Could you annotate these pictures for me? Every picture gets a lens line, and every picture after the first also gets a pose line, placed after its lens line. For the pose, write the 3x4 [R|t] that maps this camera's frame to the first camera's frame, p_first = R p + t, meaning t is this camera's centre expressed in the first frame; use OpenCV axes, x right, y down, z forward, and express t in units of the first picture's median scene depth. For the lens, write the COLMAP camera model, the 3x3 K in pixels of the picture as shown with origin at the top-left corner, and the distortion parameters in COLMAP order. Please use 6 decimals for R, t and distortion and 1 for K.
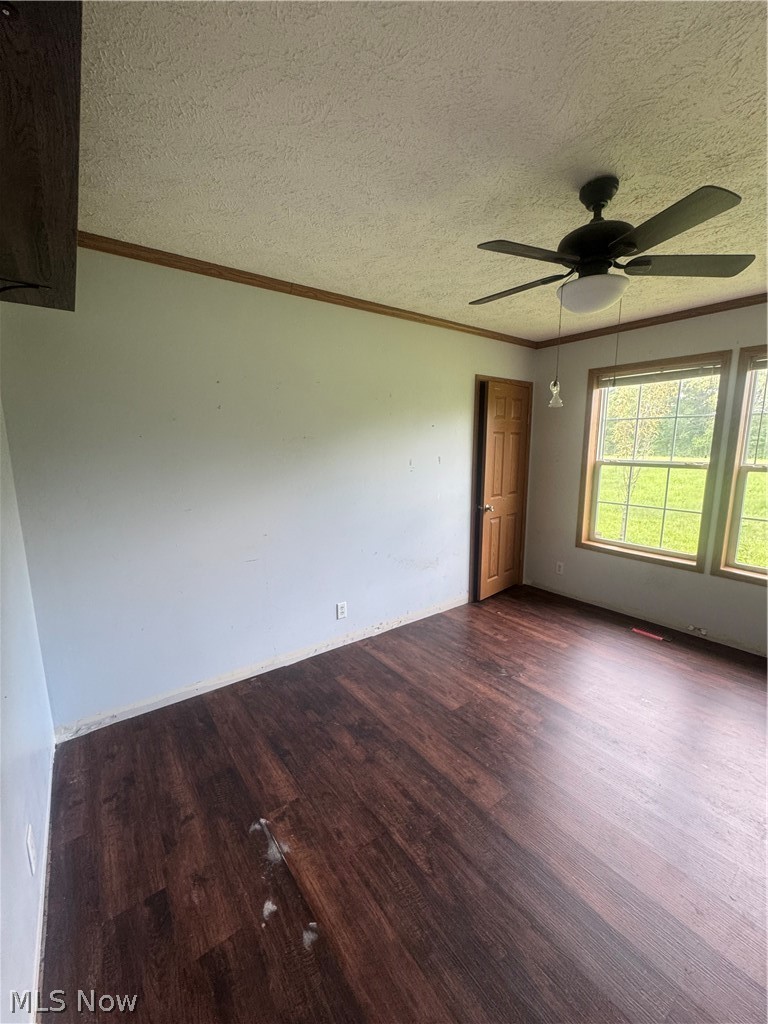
lens RADIAL K [[393.7, 0, 385.4], [0, 393.7, 500.8], [0, 0, 1]] dist [-0.000481, 0.000004]
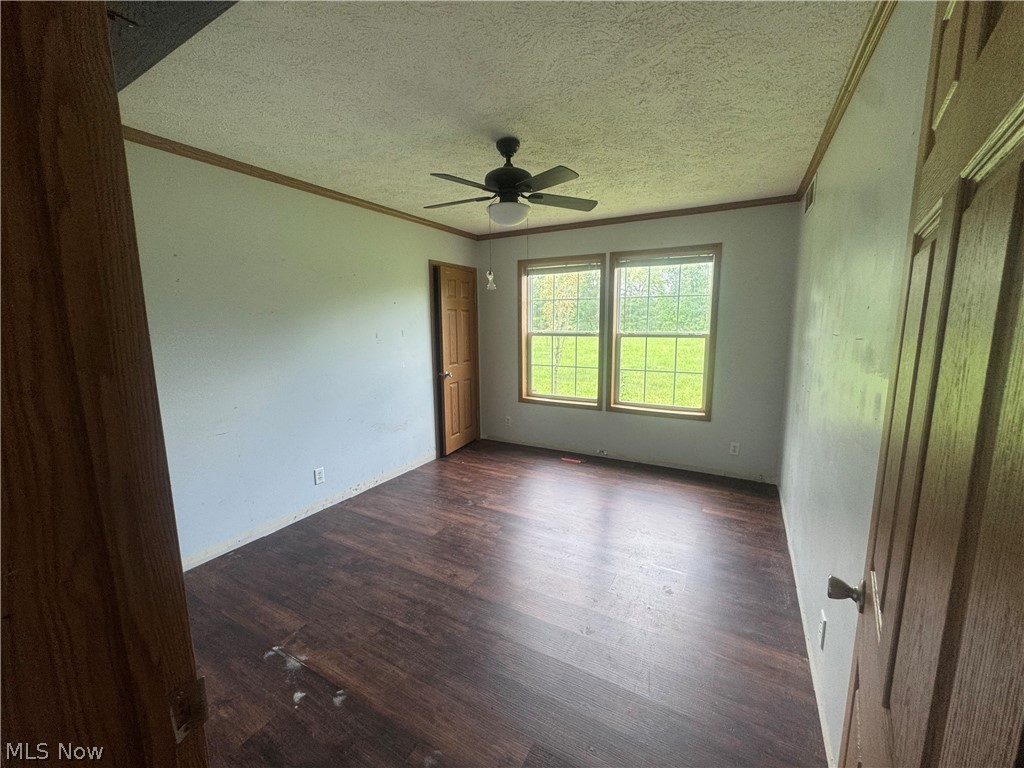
lens RADIAL K [[356.0, 0, 515.1], [0, 356.0, 361.8], [0, 0, 1]] dist [-0.000987, -0.000077]
pose [[0.899508, -0.060957, 0.432631, -0.031856], [0.072883, 0.997280, -0.011019, 0.021404], [-0.430782, 0.041443, 0.901504, -0.093027]]
